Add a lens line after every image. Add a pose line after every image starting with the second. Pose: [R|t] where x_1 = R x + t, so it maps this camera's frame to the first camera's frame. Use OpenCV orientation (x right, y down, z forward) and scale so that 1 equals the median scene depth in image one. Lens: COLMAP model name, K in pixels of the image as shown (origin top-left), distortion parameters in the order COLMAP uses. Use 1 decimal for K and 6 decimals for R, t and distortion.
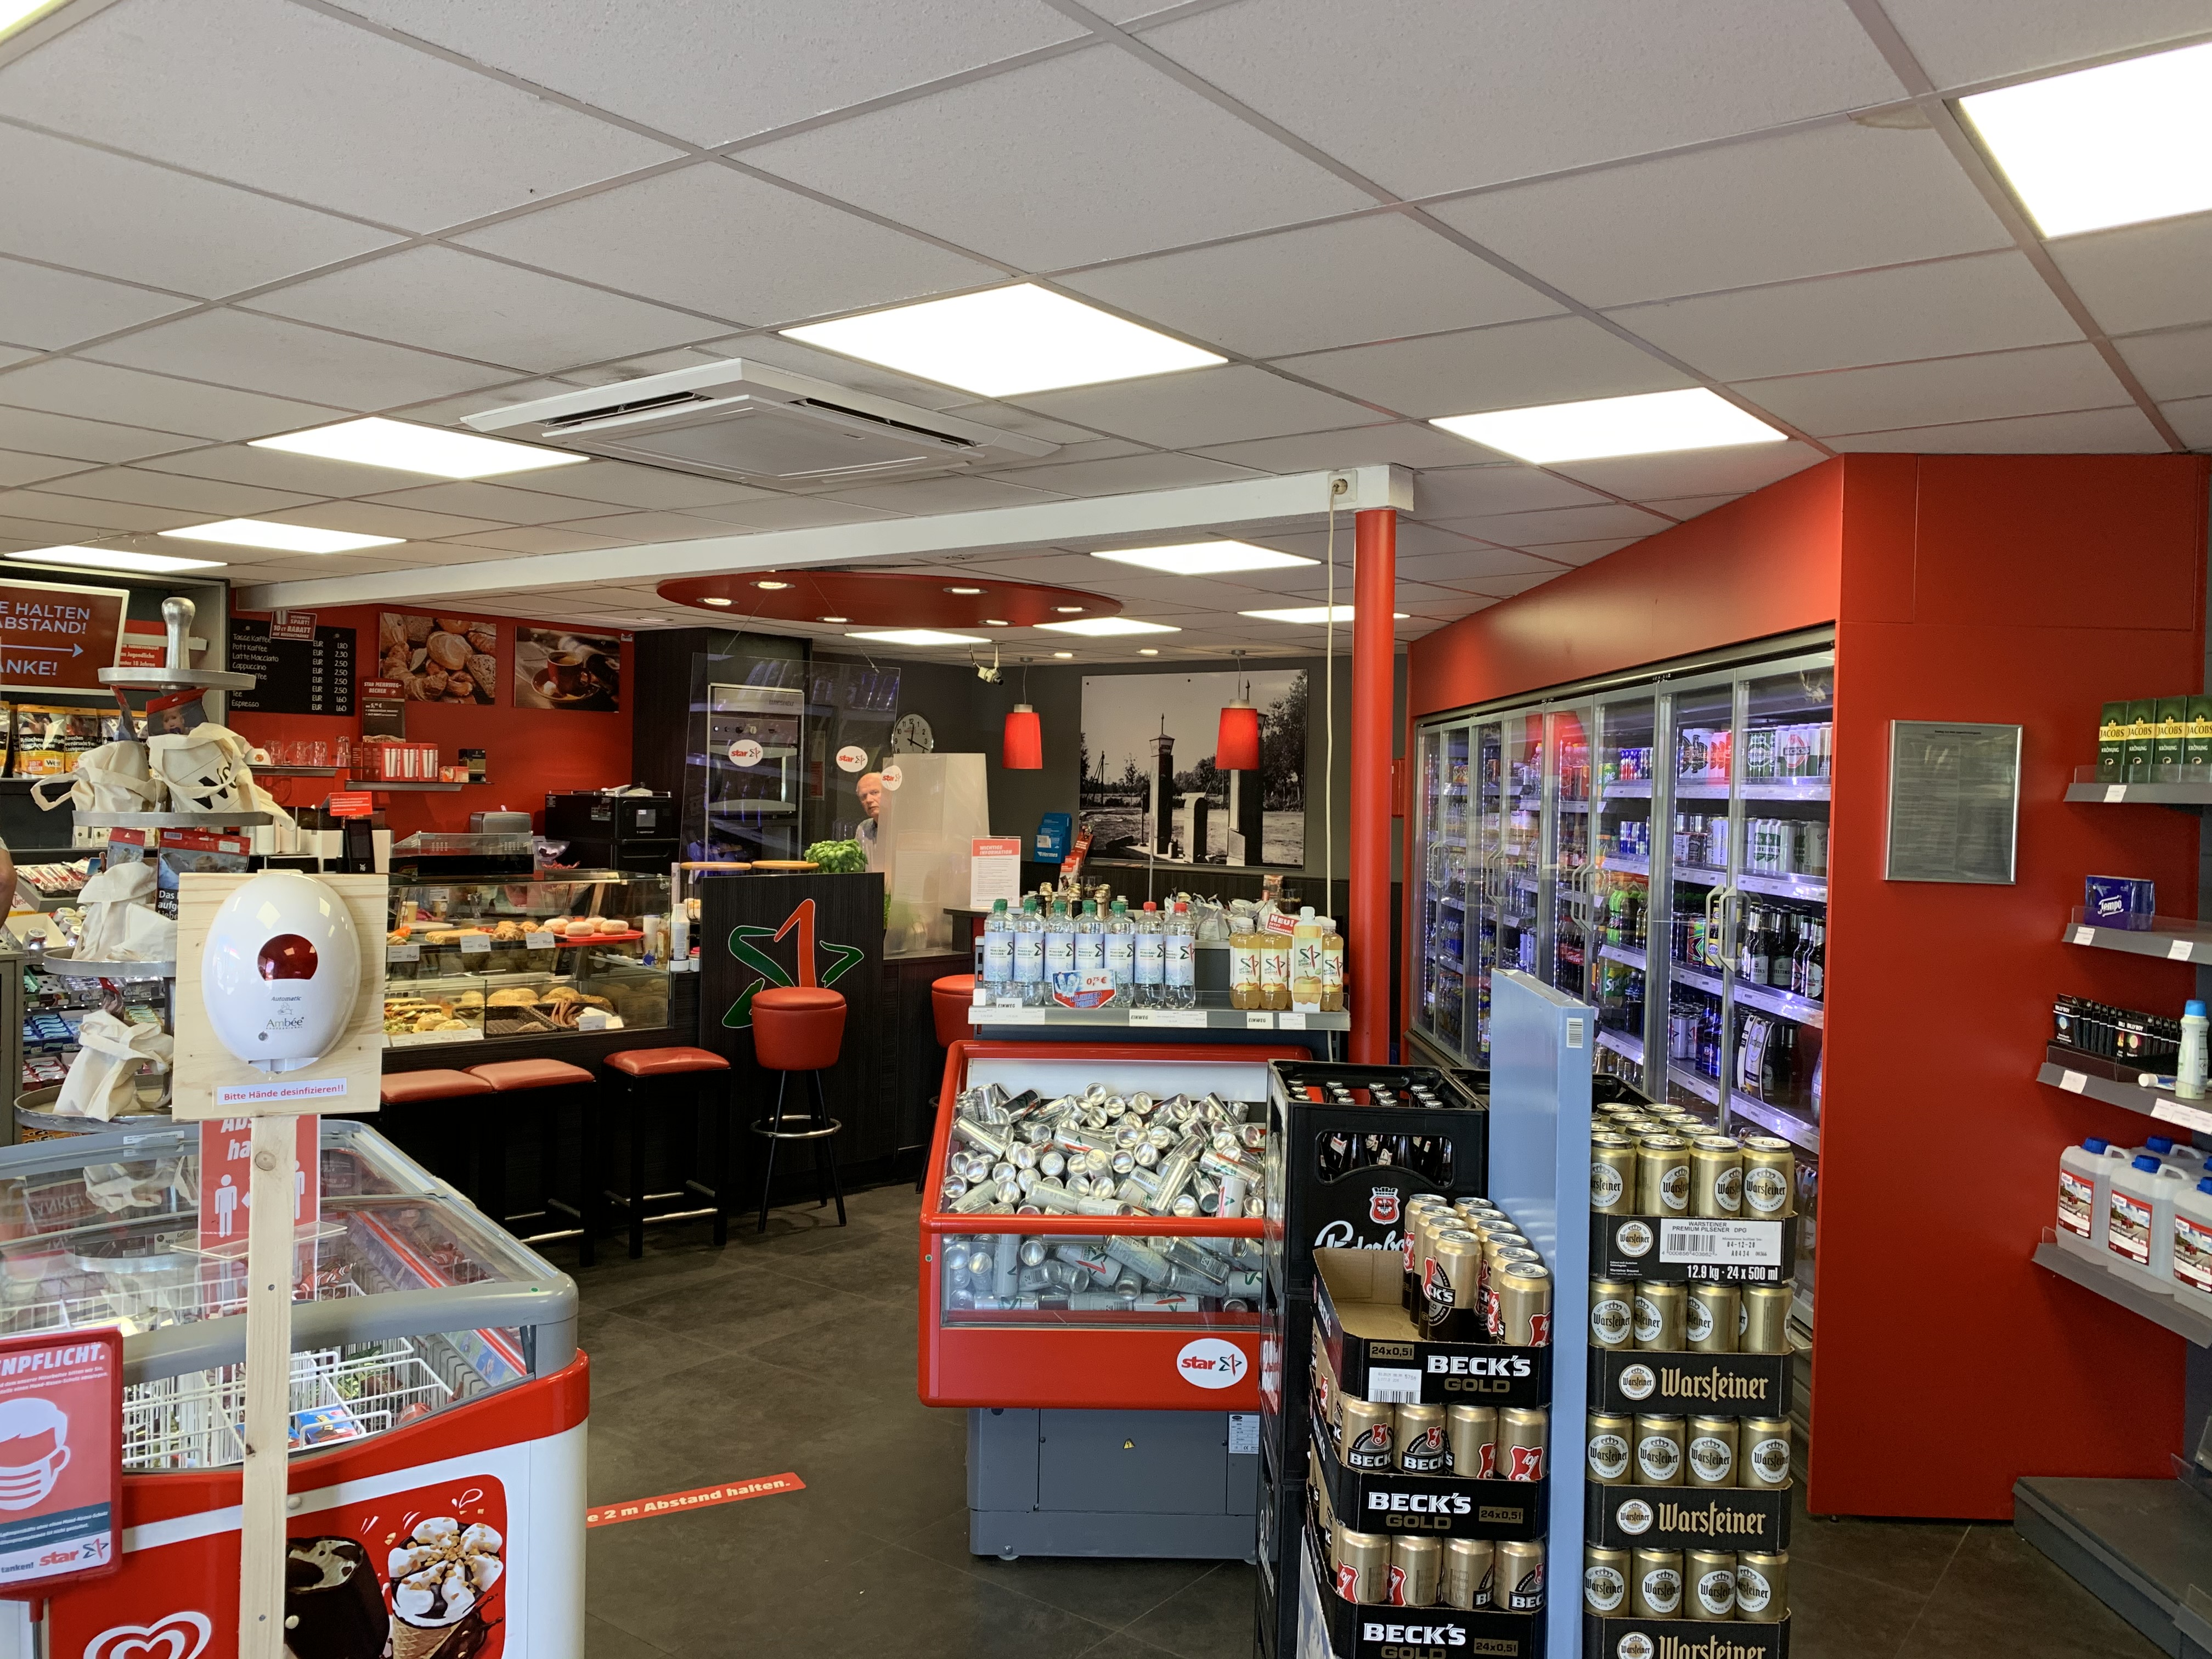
lens RADIAL K [[1796.3, 0, 1106.0], [0, 1796.3, 829.5], [0, 0, 1]] dist [0.101859, -0.002337]
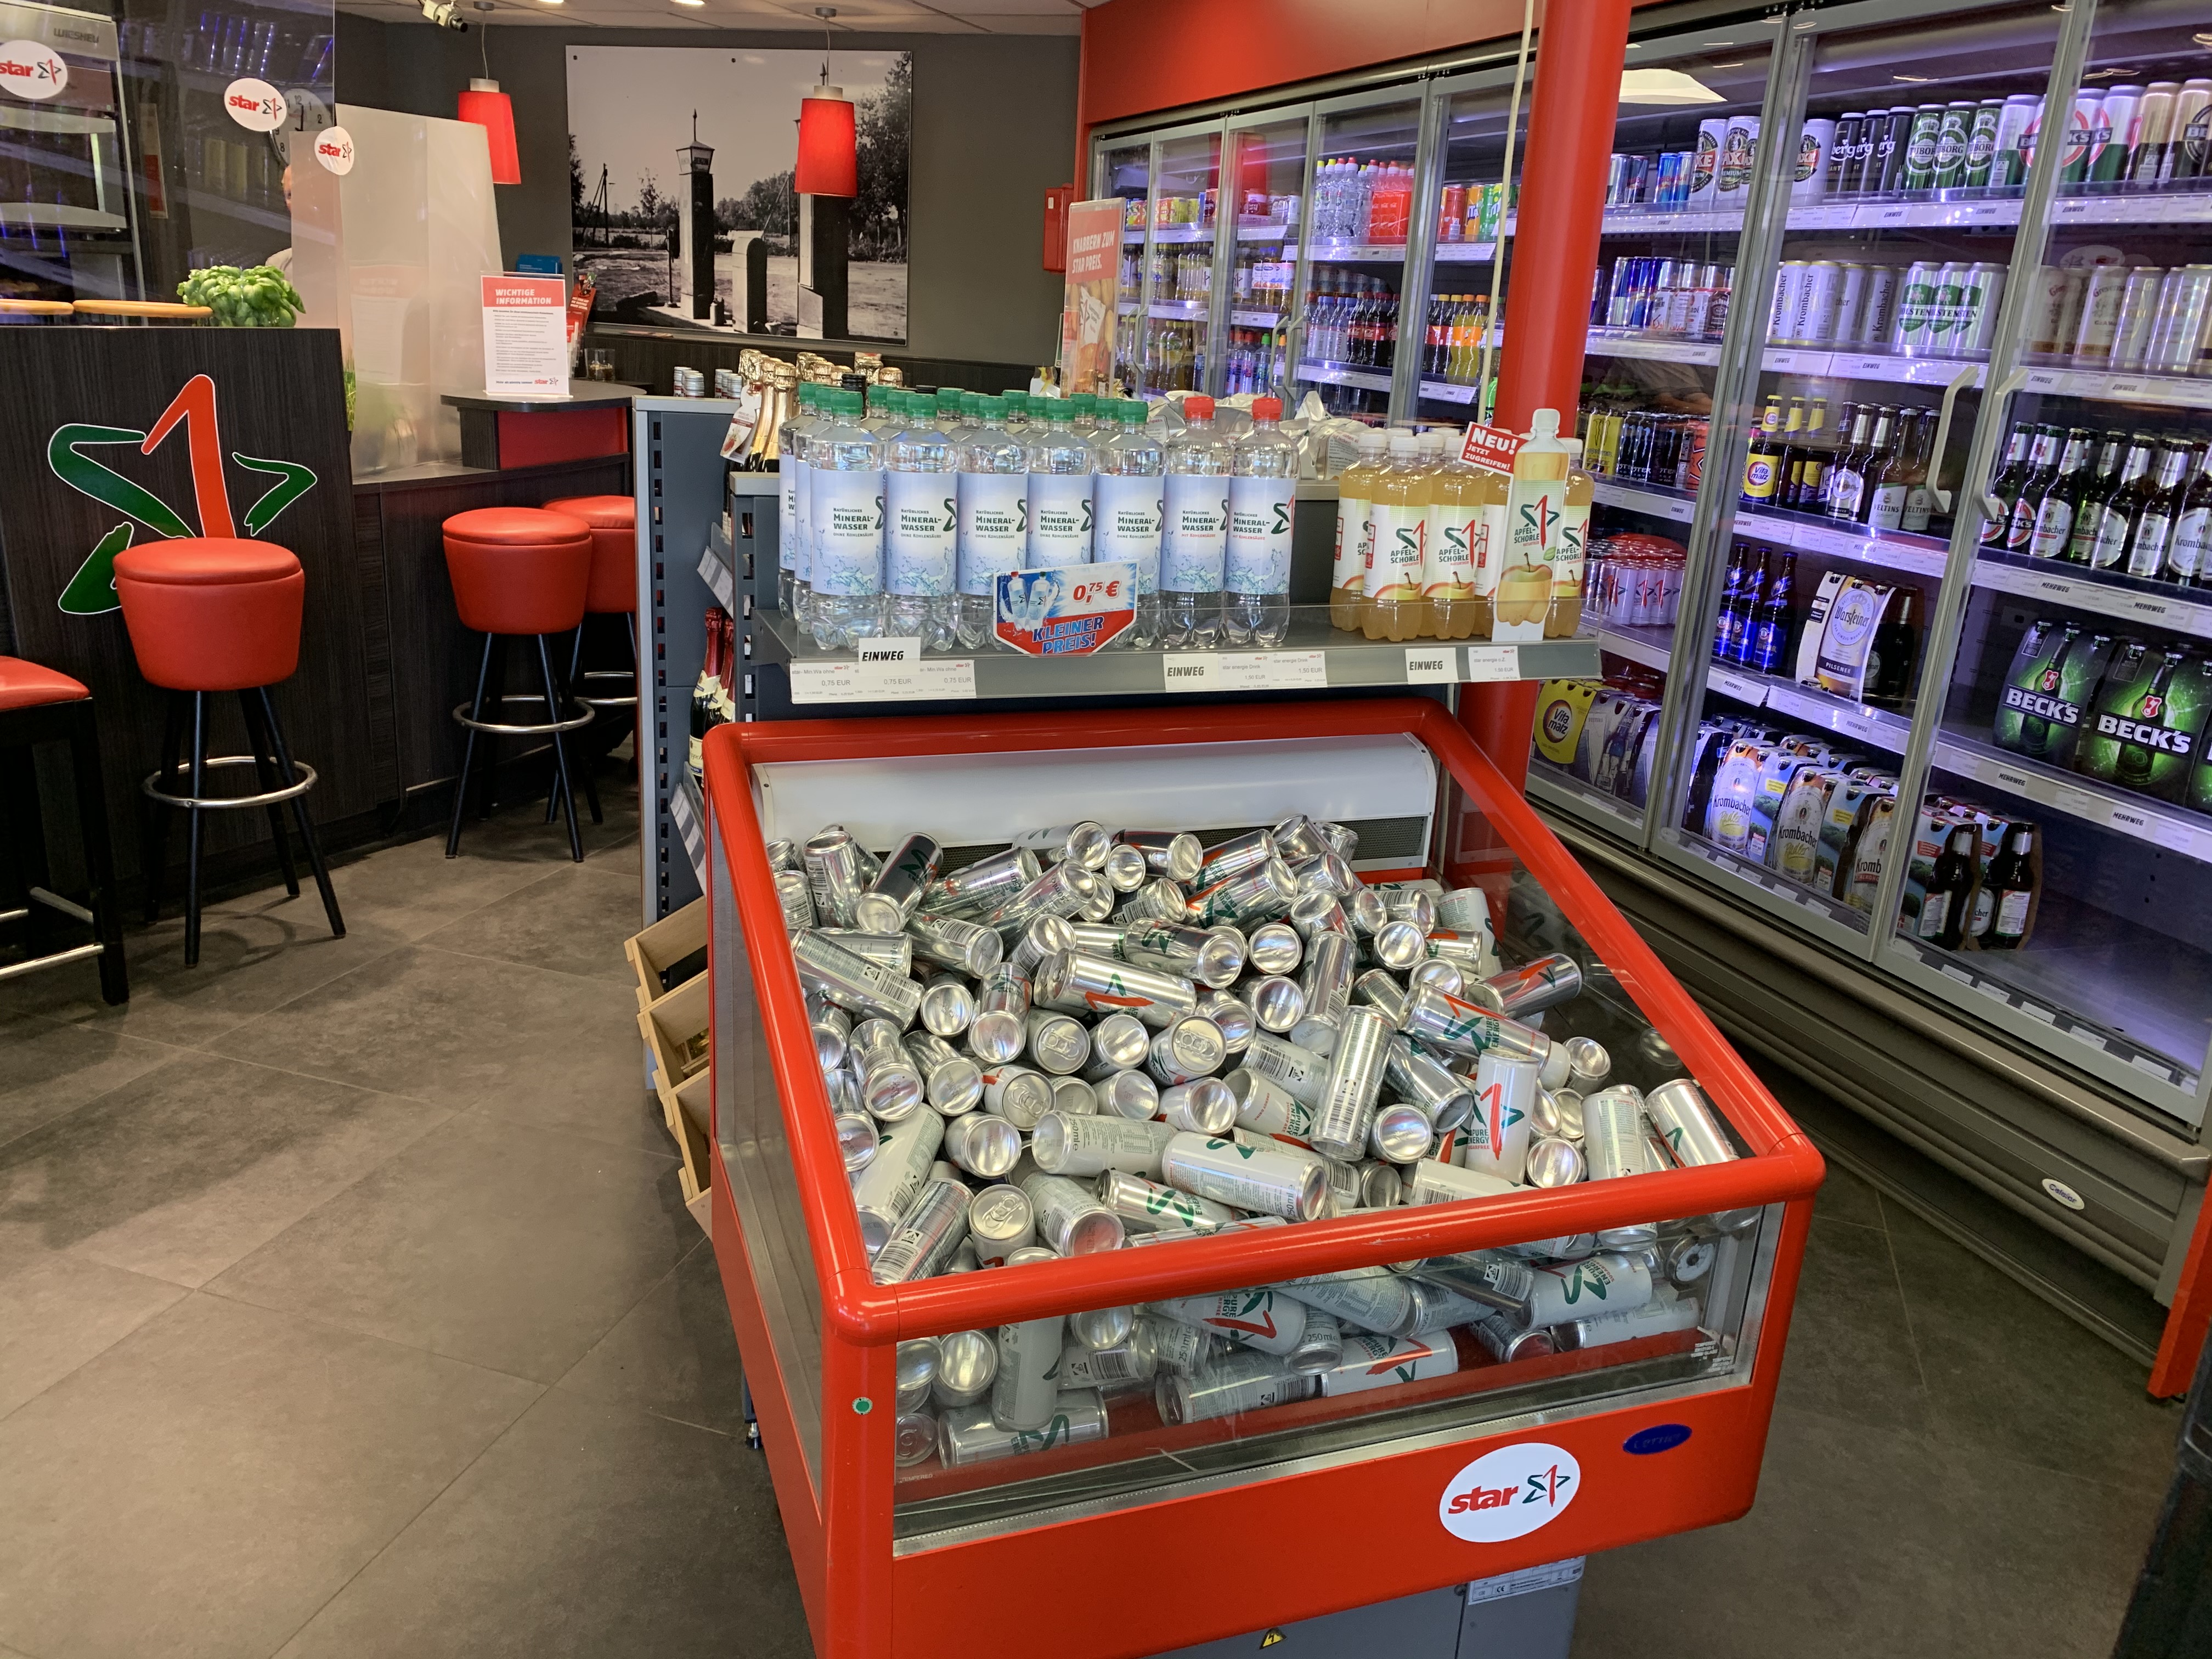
lens RADIAL K [[1720.5, 0, 1106.0], [0, 1720.5, 829.5], [0, 0, 1]] dist [0.021727, -0.006369]
pose [[0.942215, -0.072380, 0.327096, -0.087486], [-0.024524, 0.958860, 0.282819, 0.015321], [-0.334109, -0.274498, 0.901677, 0.392017]]
